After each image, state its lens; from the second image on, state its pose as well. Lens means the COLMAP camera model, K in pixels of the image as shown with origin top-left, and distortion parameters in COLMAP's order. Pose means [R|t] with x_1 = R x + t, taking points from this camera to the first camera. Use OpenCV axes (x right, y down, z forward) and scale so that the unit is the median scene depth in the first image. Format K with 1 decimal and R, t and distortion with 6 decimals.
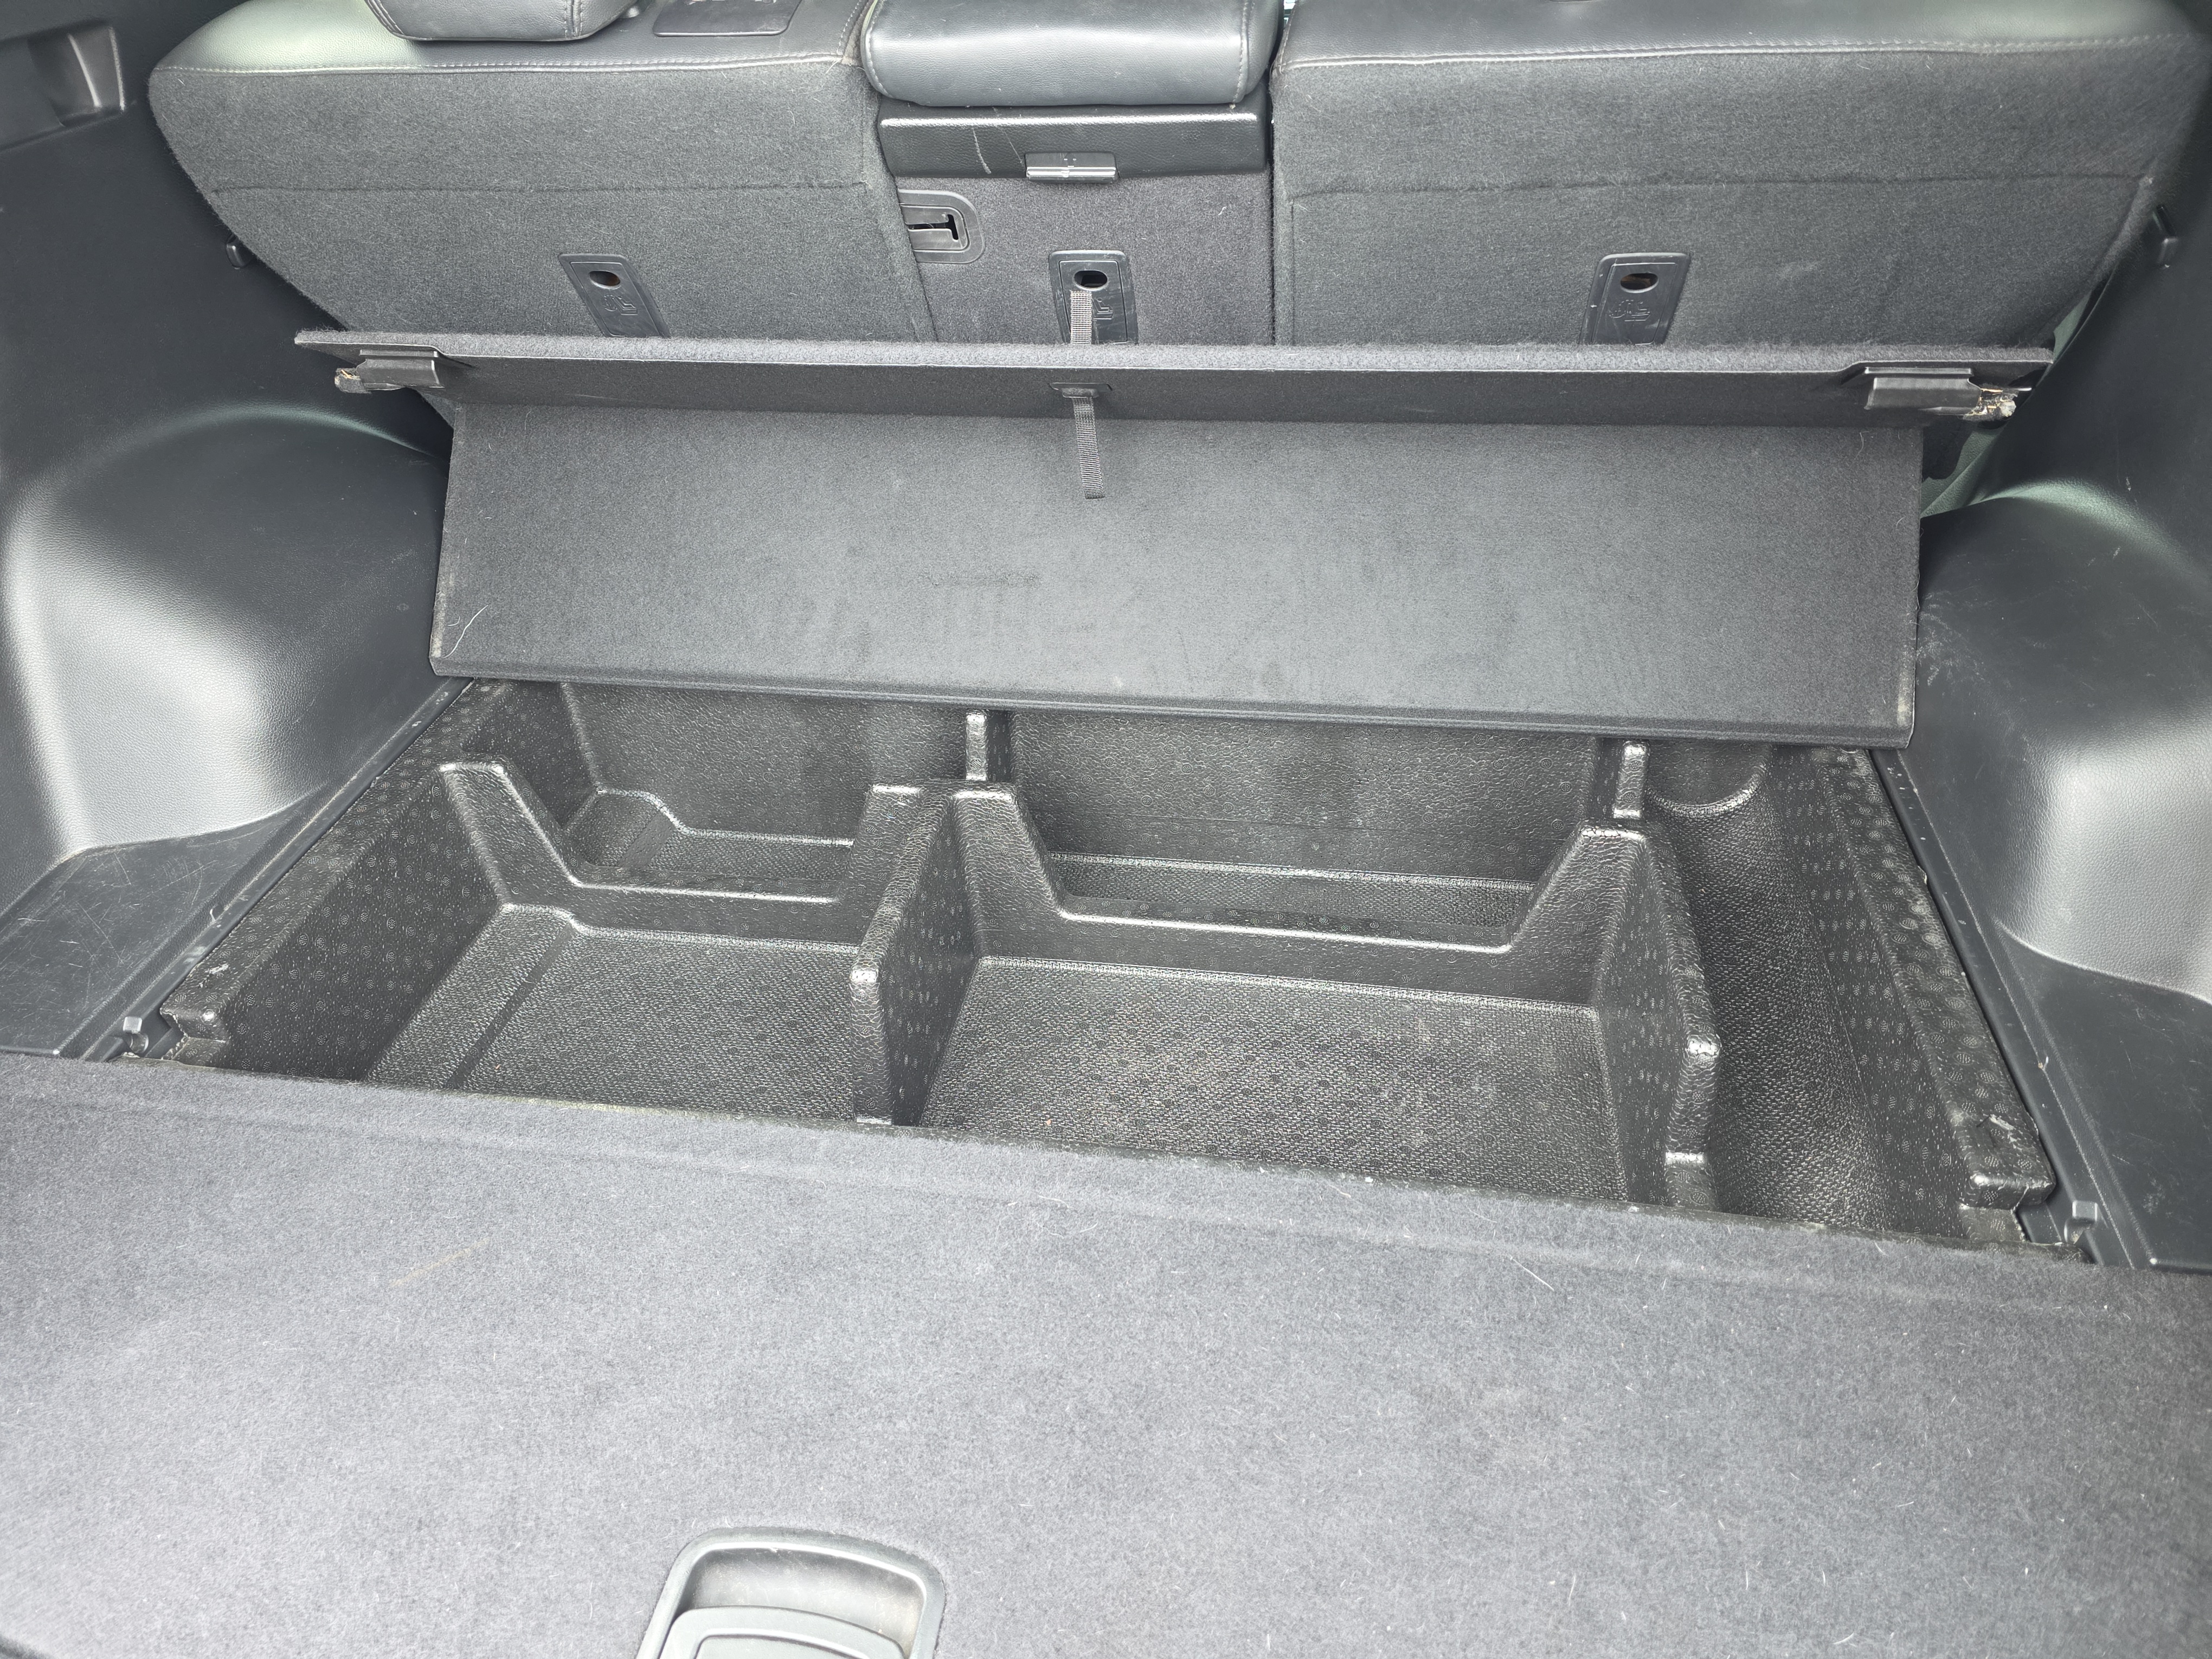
lens RADIAL K [[1487.5, 0, 1105.6], [0, 1487.5, 831.0], [0, 0, 1]] dist [0.054403, -0.064043]
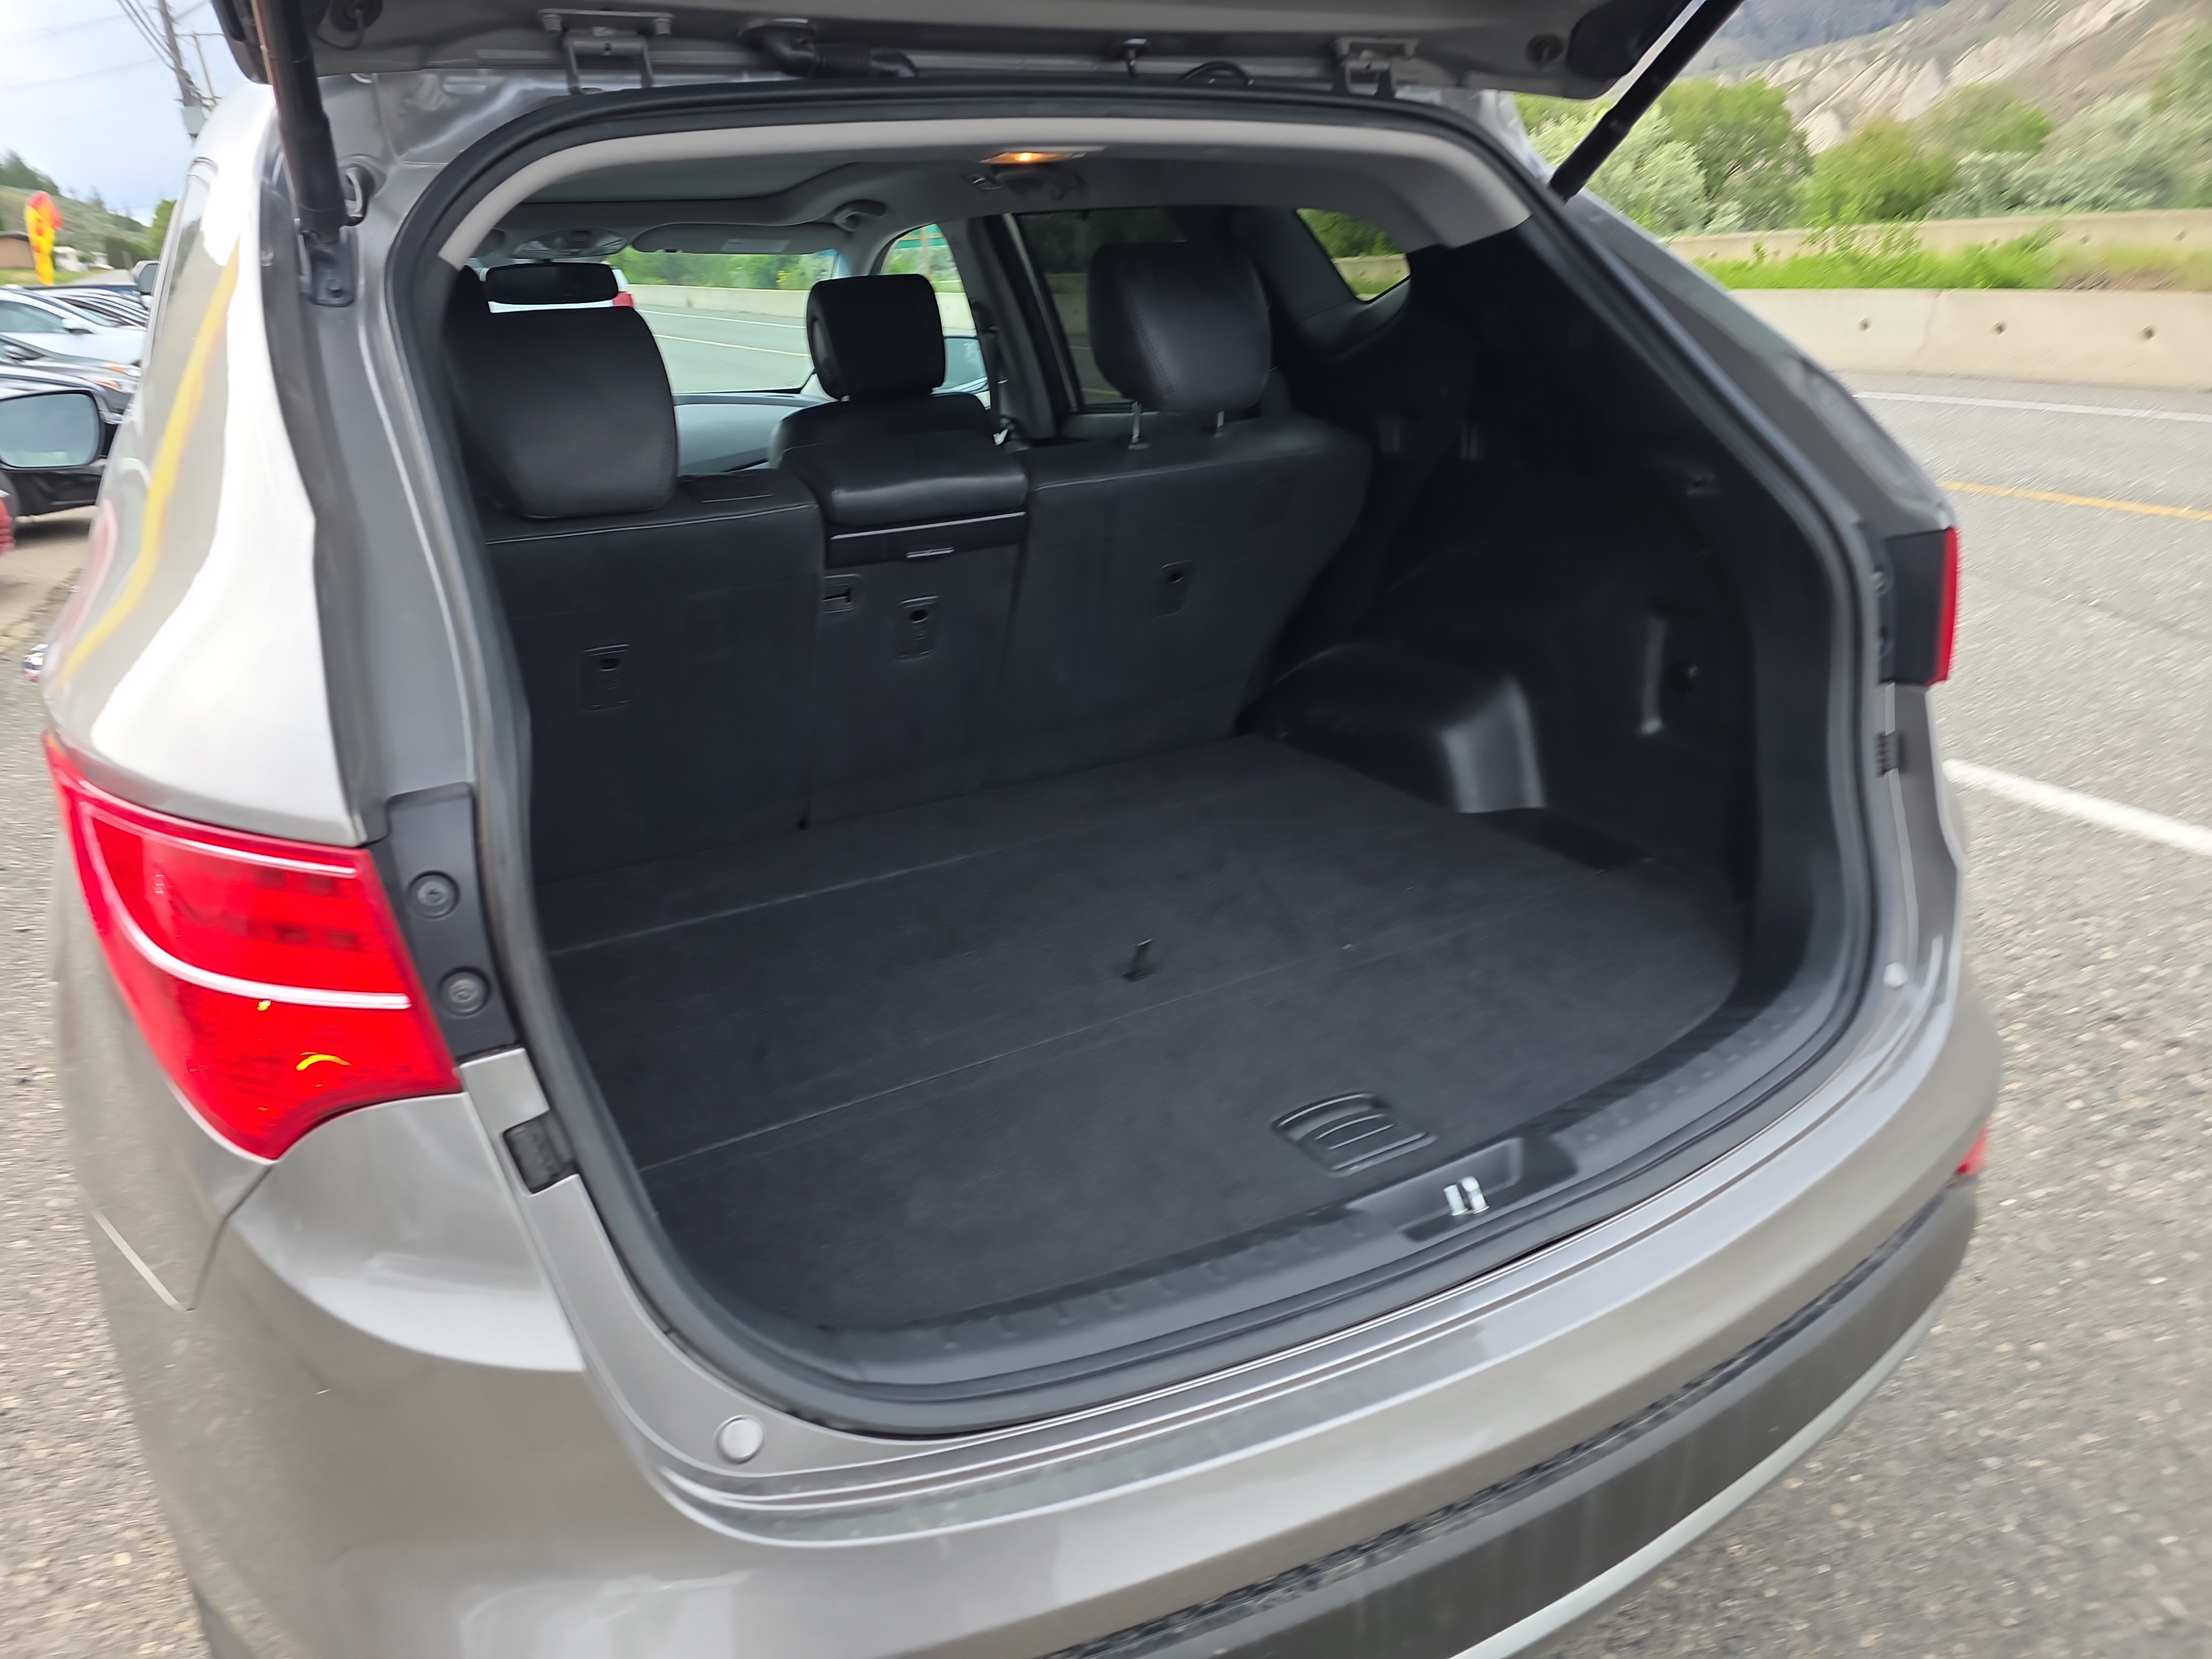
lens RADIAL K [[1487.5, 0, 1091.0], [0, 1487.5, 819.6], [0, 0, 1]] dist [0.054403, -0.064043]
pose [[0.773264, -0.207477, 0.599180, -0.998144], [0.381589, 0.906951, -0.178407, 0.237761], [-0.506412, 0.366596, 0.780483, -0.365649]]
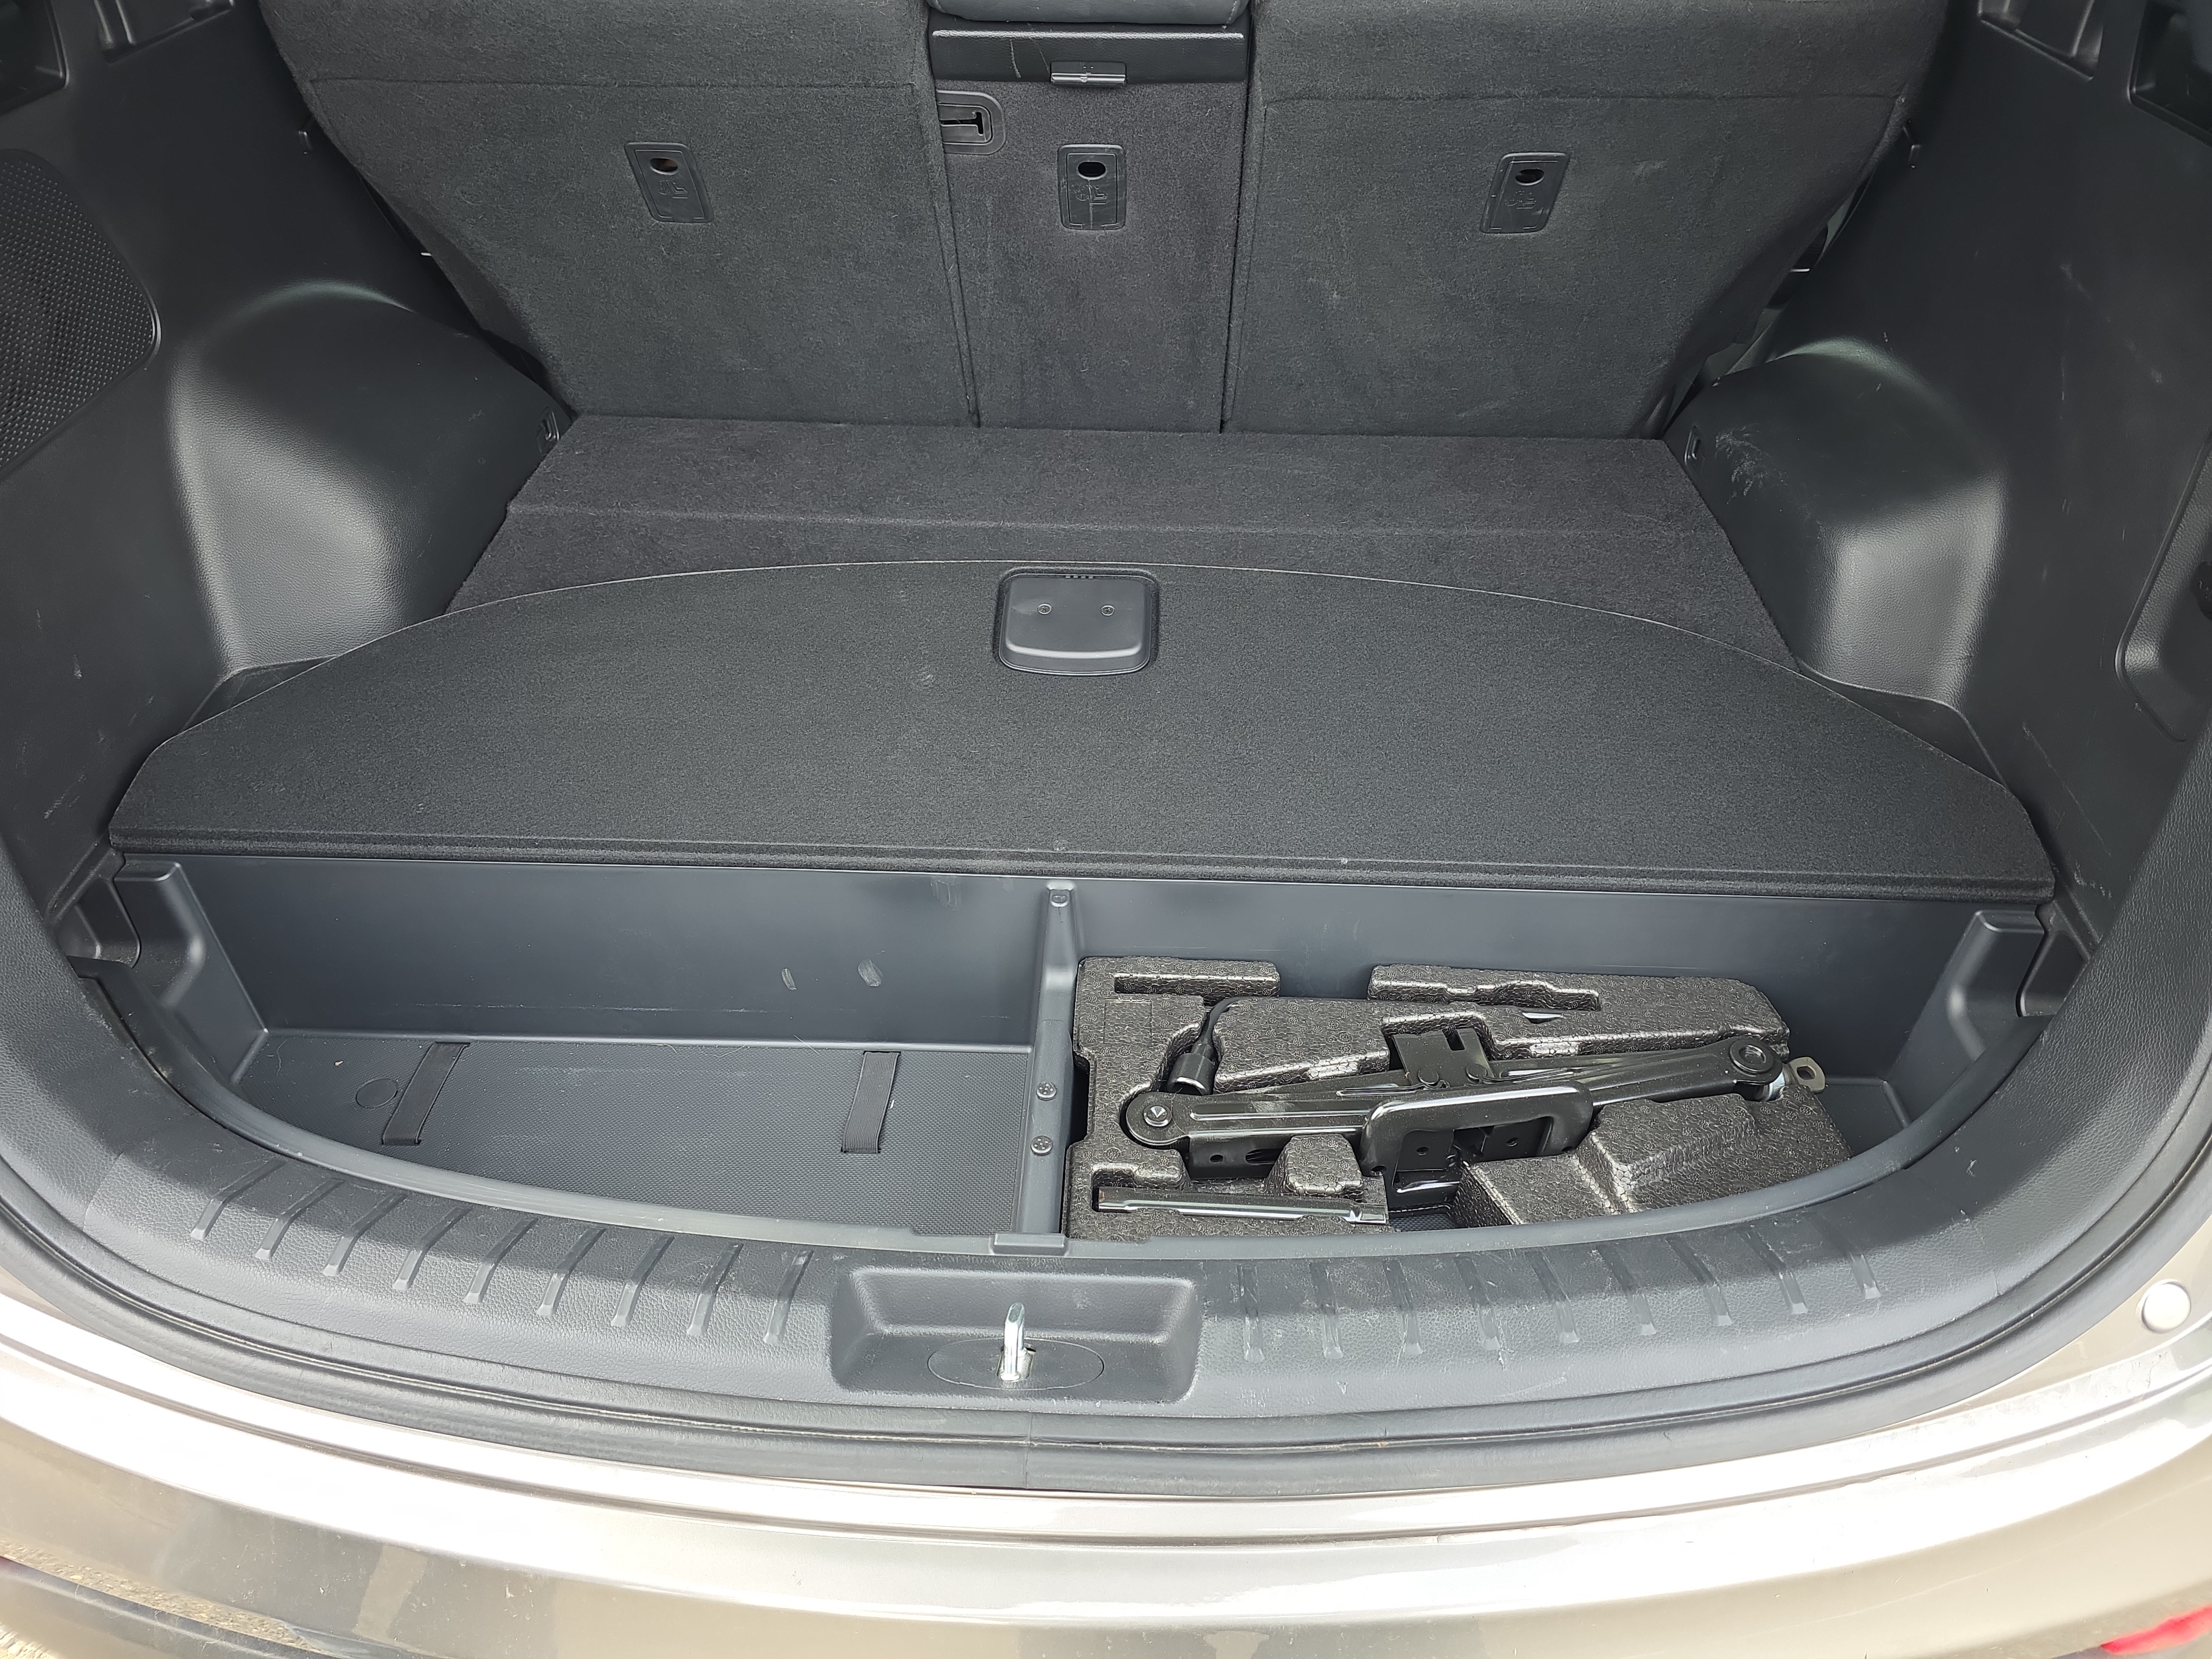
lens RADIAL K [[1487.5, 0, 1120.1], [0, 1487.5, 845.3], [0, 0, 1]] dist [0.054403, -0.064043]
pose [[0.989955, -0.048488, 0.132805, -0.188389], [0.040330, 0.997170, 0.063452, 0.106597], [-0.135506, -0.057458, 0.989109, -0.248254]]
